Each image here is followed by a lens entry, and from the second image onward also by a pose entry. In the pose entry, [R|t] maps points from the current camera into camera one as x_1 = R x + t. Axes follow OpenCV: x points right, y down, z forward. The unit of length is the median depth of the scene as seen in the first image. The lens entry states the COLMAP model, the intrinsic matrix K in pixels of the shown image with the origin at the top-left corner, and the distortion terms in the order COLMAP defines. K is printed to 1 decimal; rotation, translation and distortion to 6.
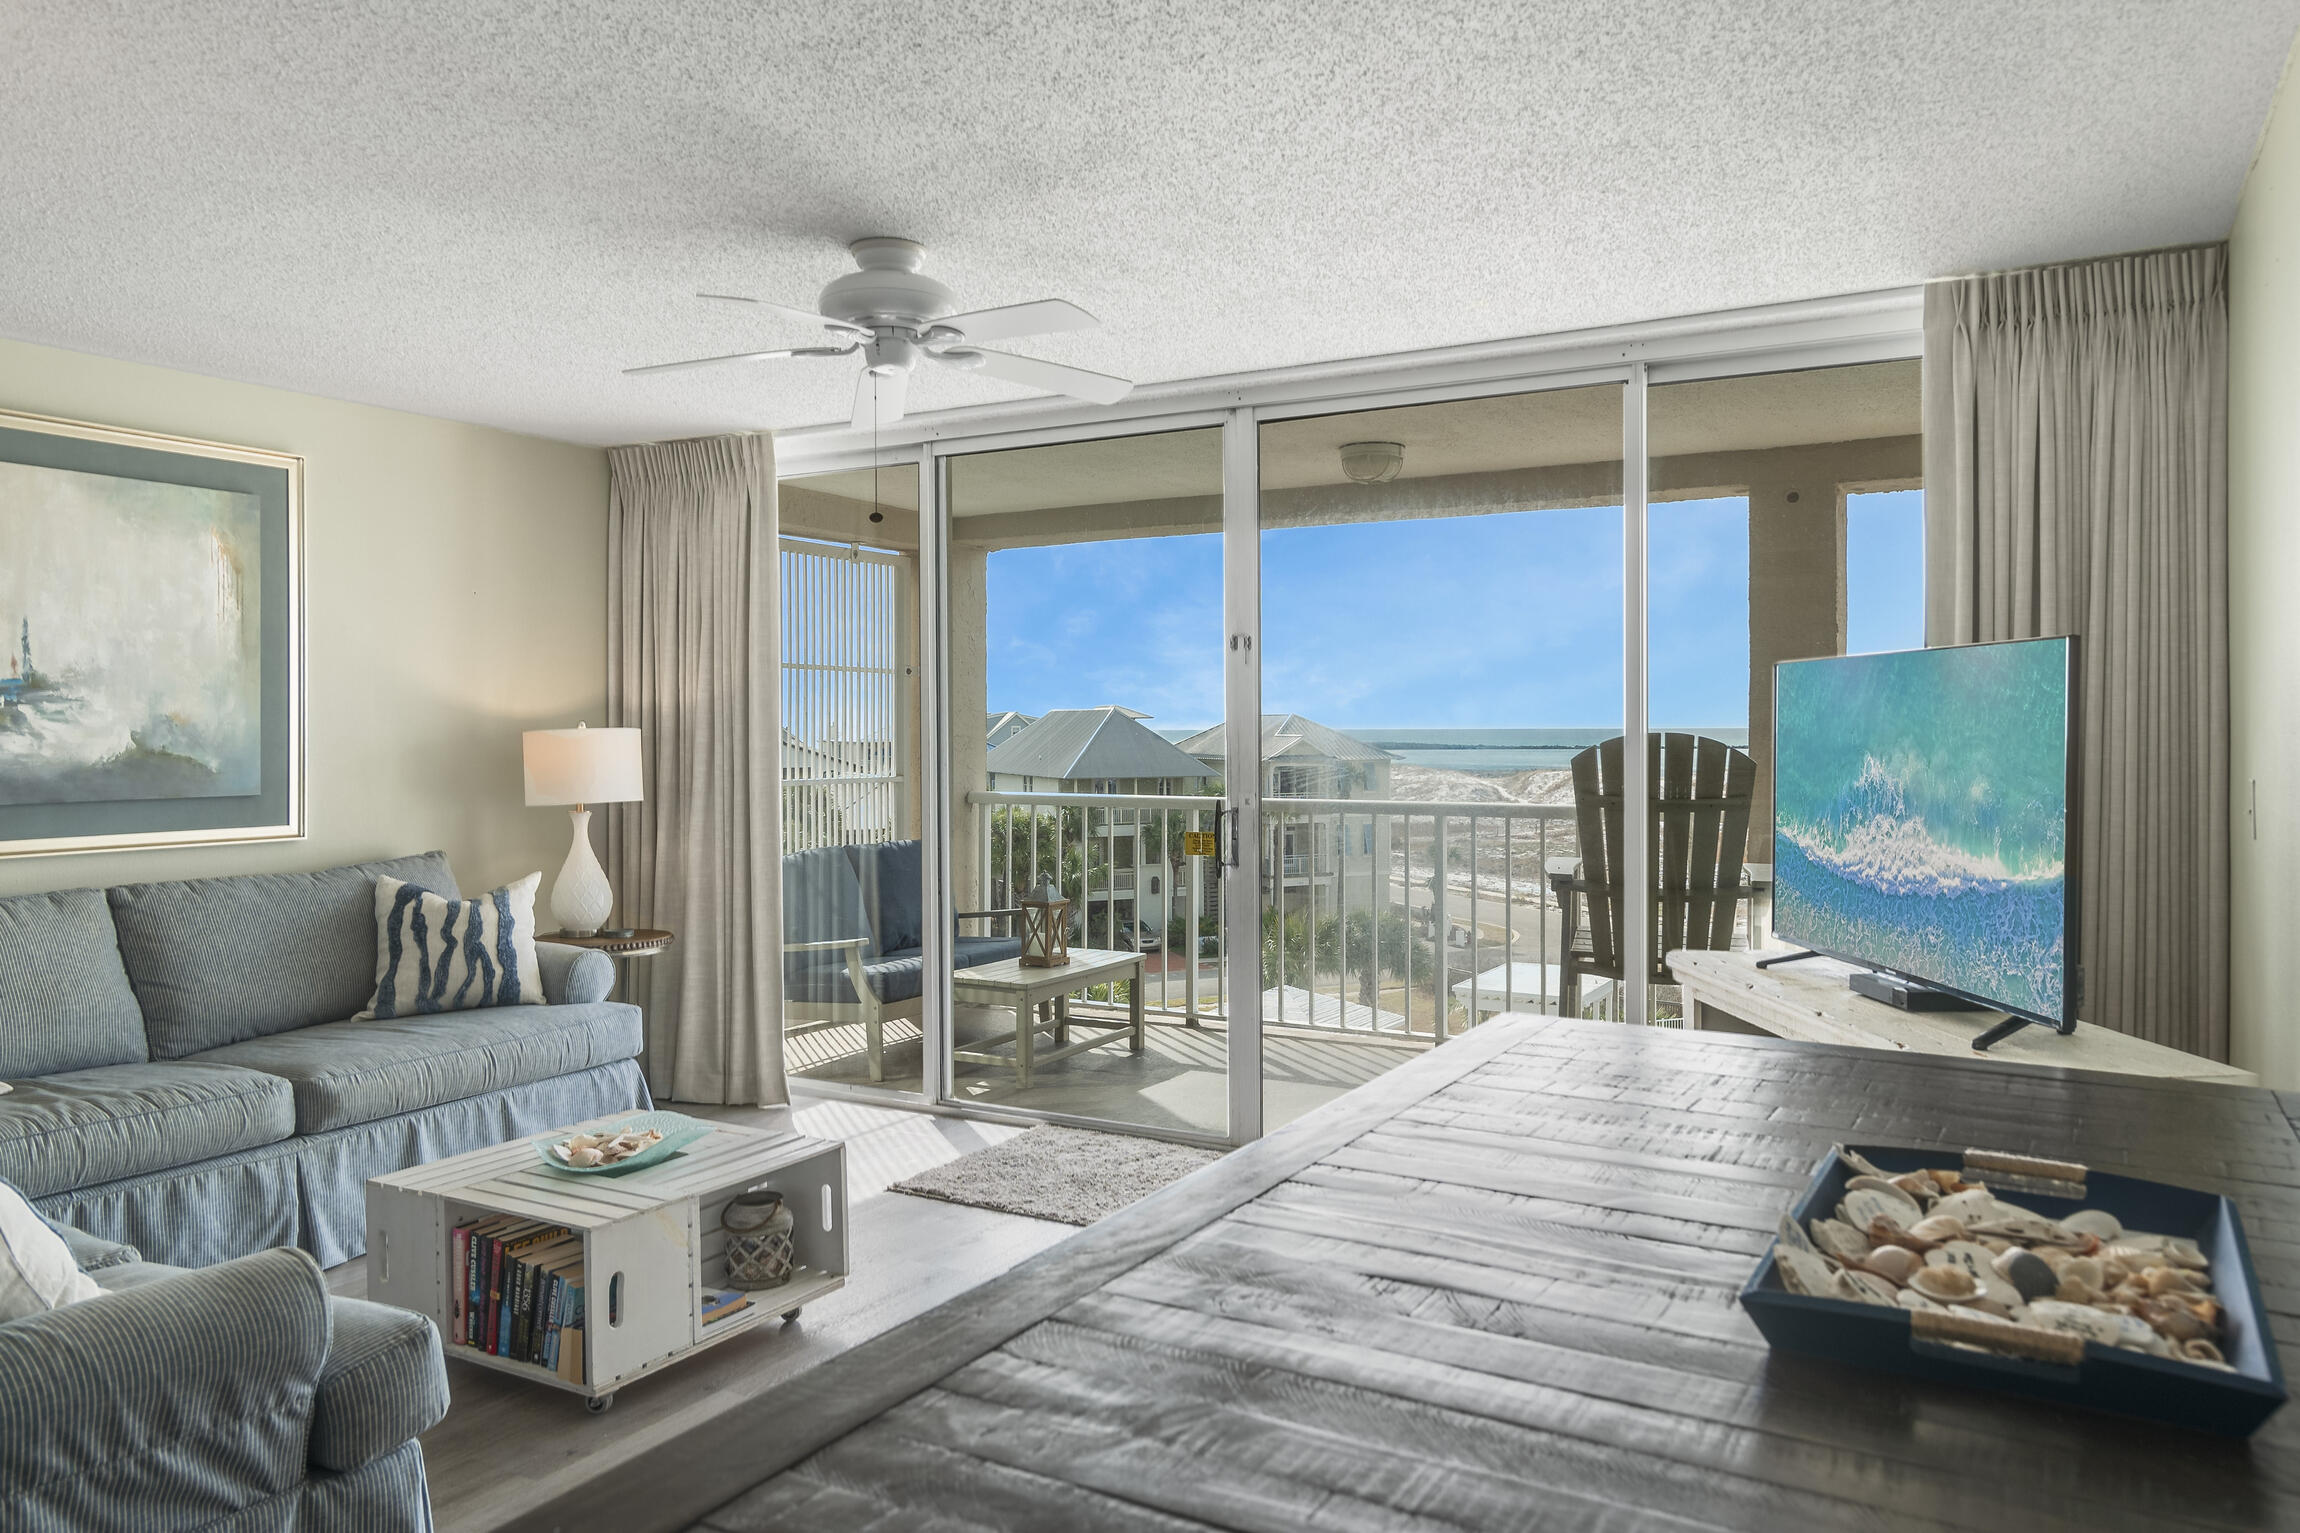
lens RADIAL K [[1503.2, 0, 1248.8], [0, 1503.2, 733.6], [0, 0, 1]] dist [0.004303, -0.001685]
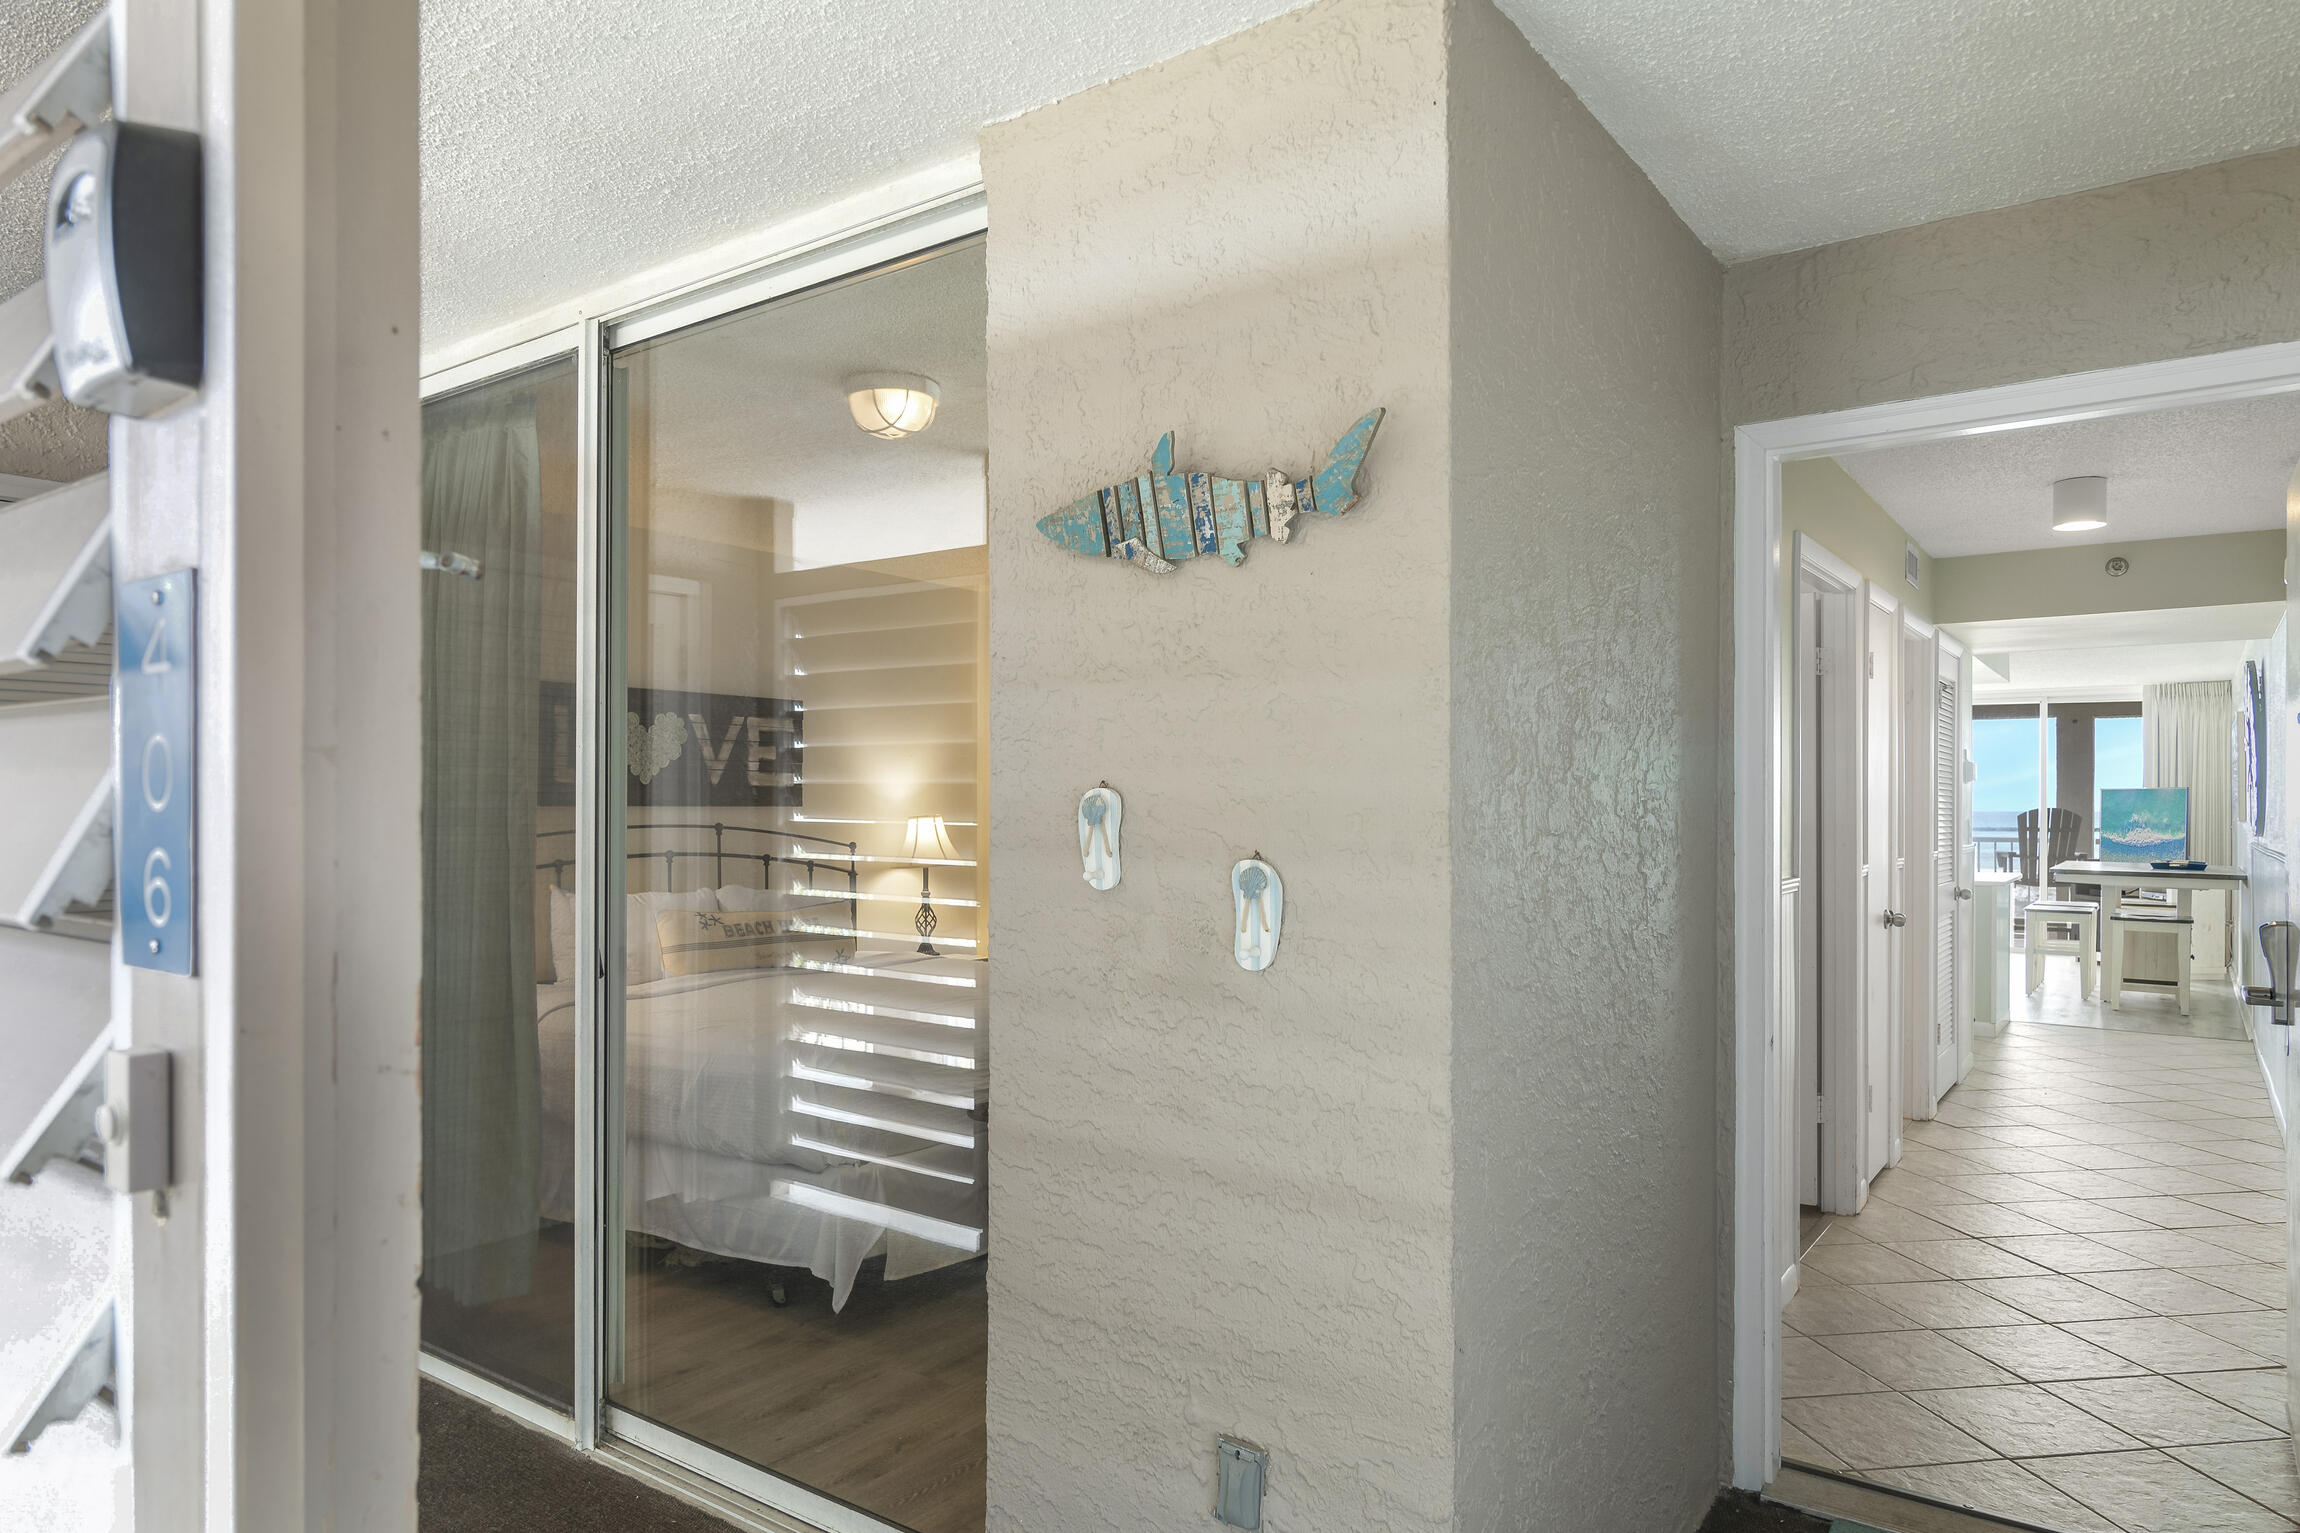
lens RADIAL K [[1383.0, 0, 1149.6], [0, 1383.0, 797.9], [0, 0, 1]] dist [-0.002749, -0.001339]
pose [[0.990210, 0.003878, -0.139535, -1.224551], [-0.004194, 0.999989, -0.001972, -0.006098], [0.139526, 0.002538, 0.990215, -2.210015]]
